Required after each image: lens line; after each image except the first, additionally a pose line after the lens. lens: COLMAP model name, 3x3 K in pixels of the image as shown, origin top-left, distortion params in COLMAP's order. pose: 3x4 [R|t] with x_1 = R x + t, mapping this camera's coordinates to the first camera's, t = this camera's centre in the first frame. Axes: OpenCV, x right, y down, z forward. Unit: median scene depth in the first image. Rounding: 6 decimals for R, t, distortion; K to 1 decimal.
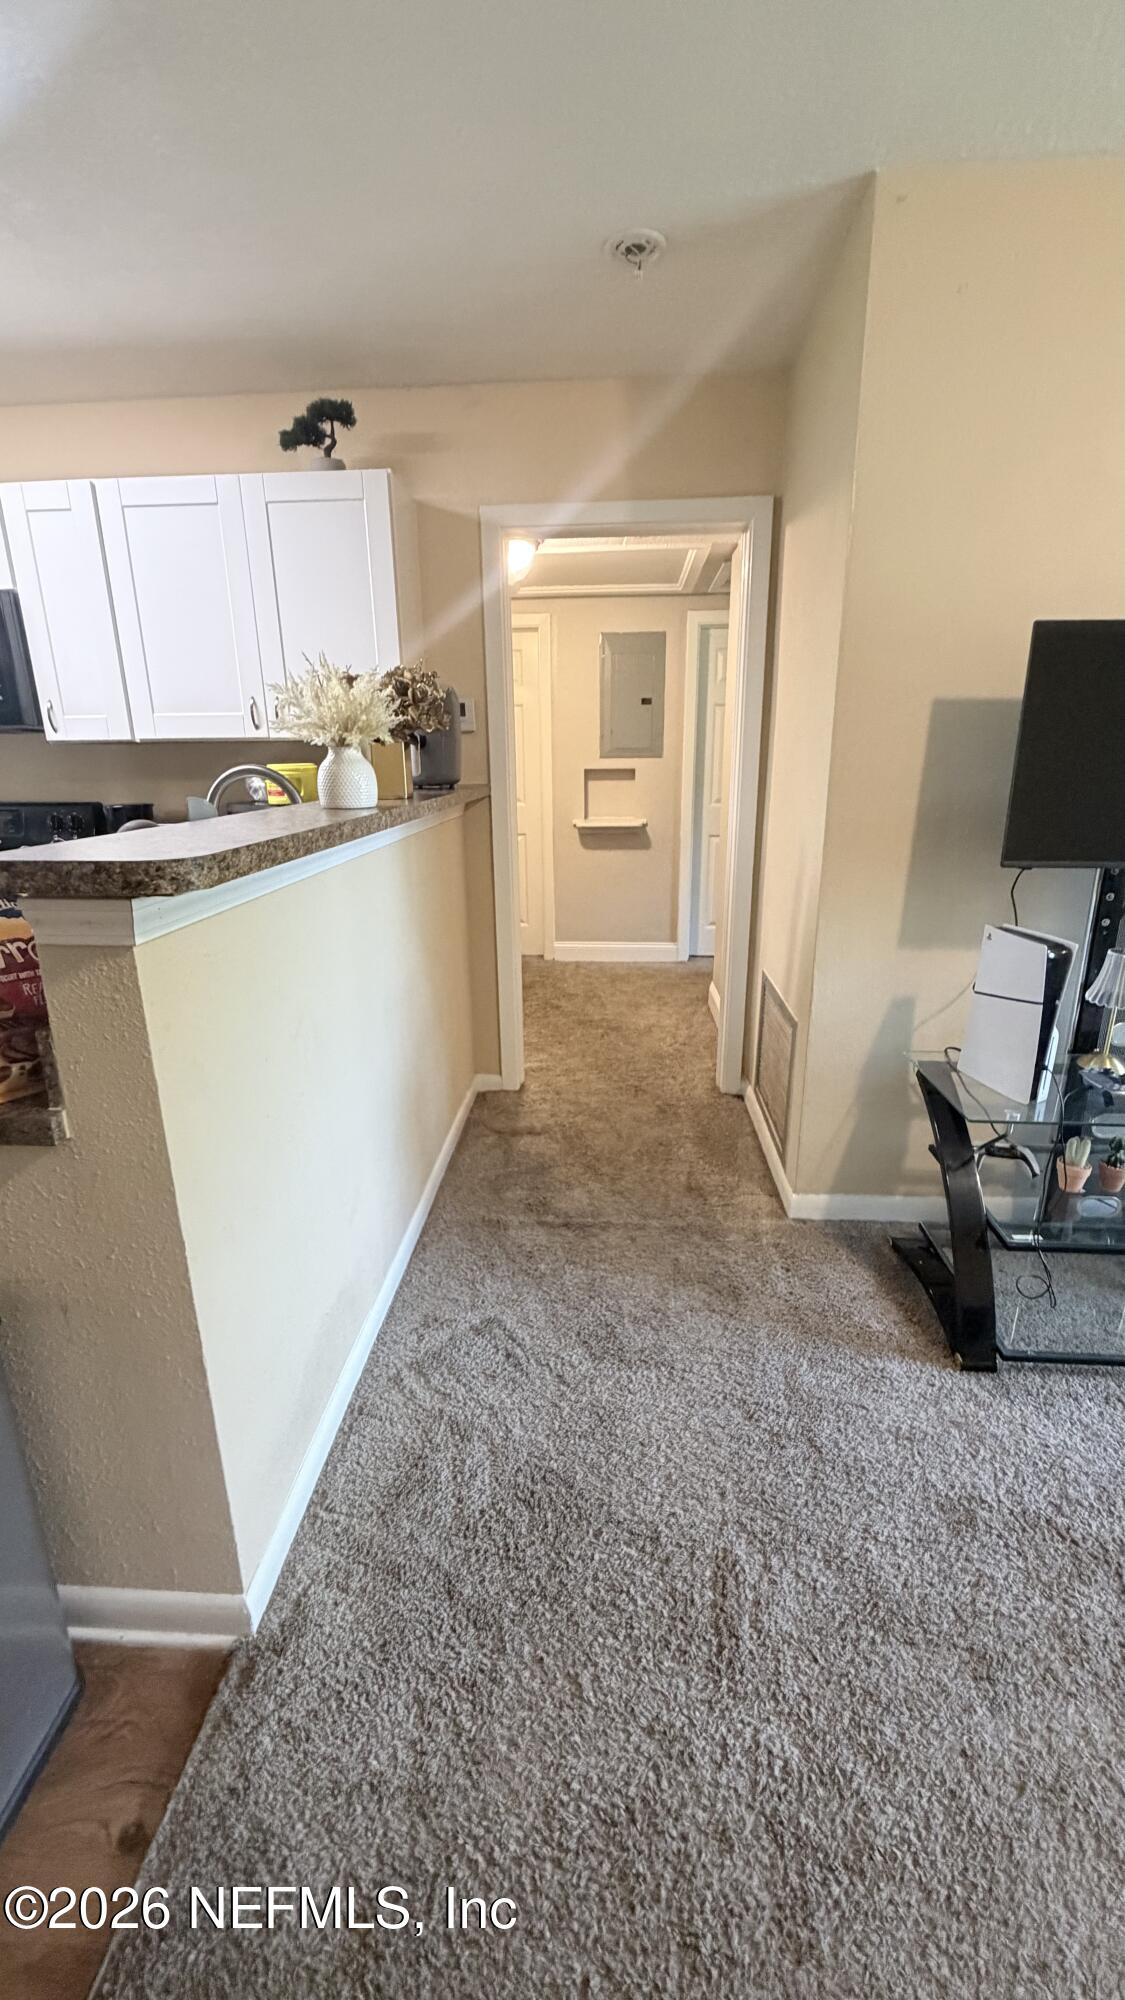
lens RADIAL K [[800.6, 0, 565.4], [0, 800.6, 991.0], [0, 0, 1]] dist [0.004337, 0.000163]
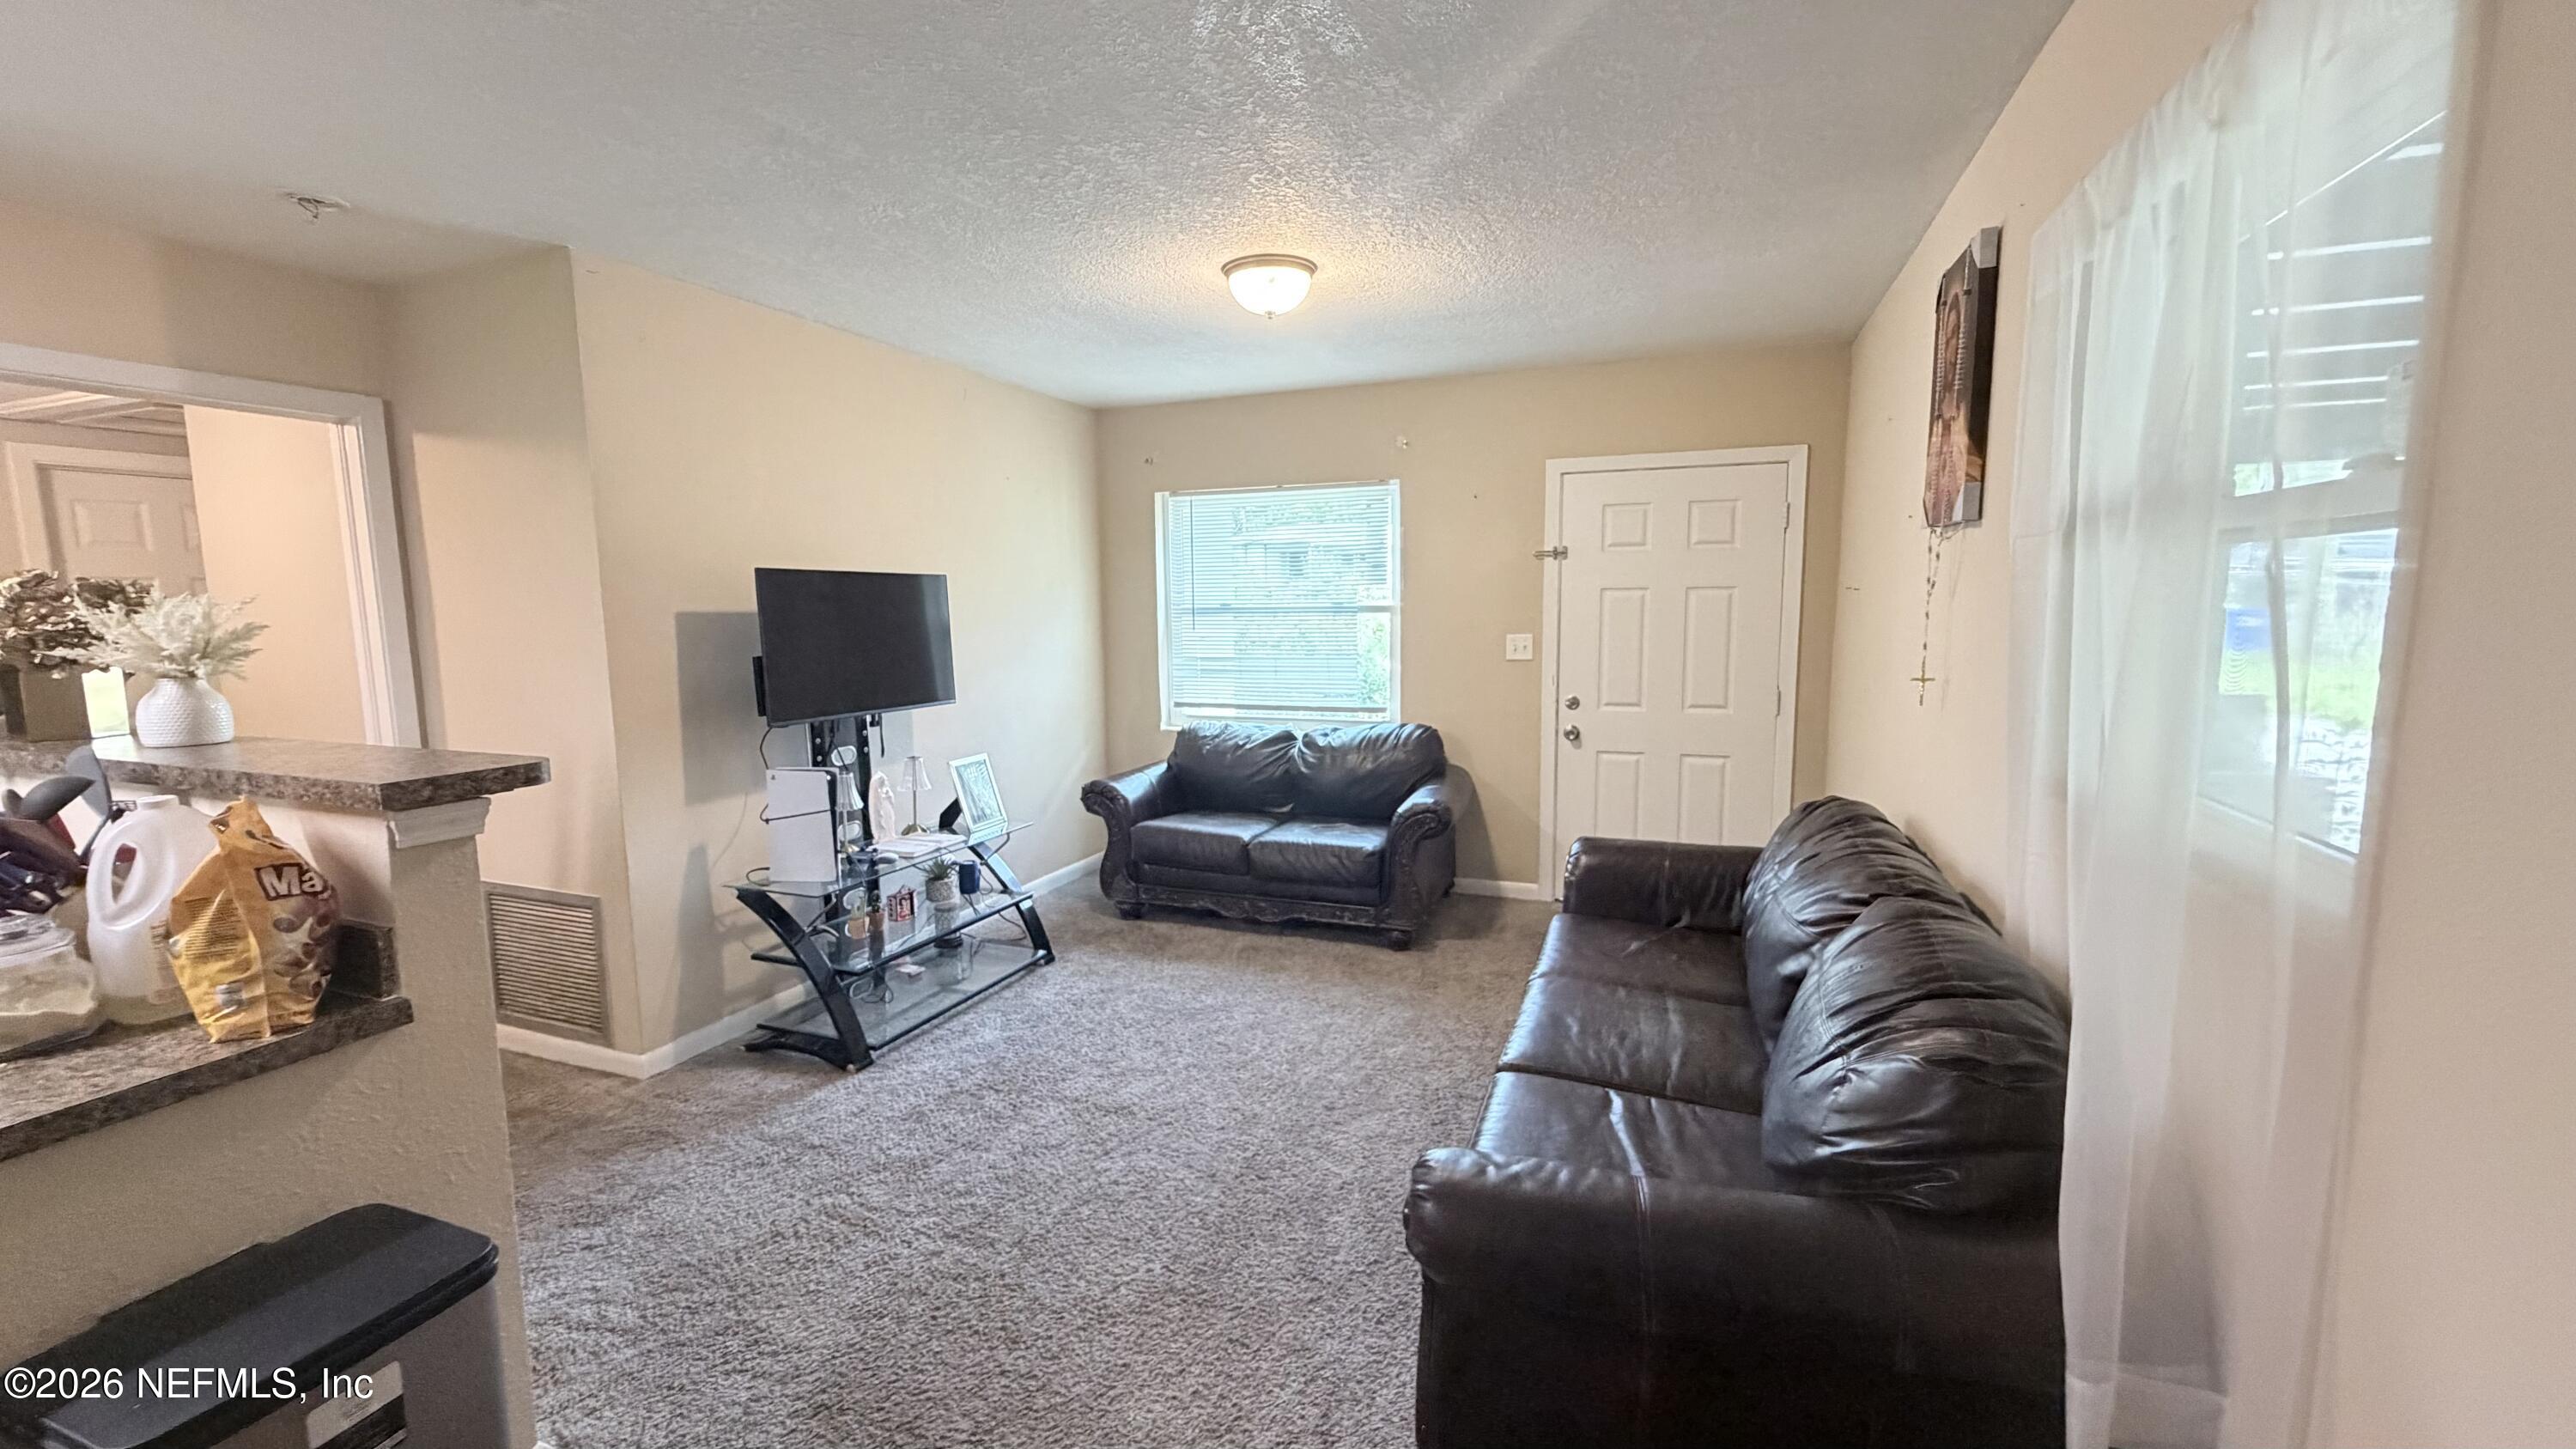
lens RADIAL K [[1031.3, 0, 1287.4], [0, 1031.3, 721.6], [0, 0, 1]] dist [0.004337, 0.000163]
pose [[0.302068, -0.107565, 0.947198, -0.862307], [0.279296, 0.959998, 0.019949, 0.051401], [-0.911454, 0.258522, 0.320028, -0.399449]]
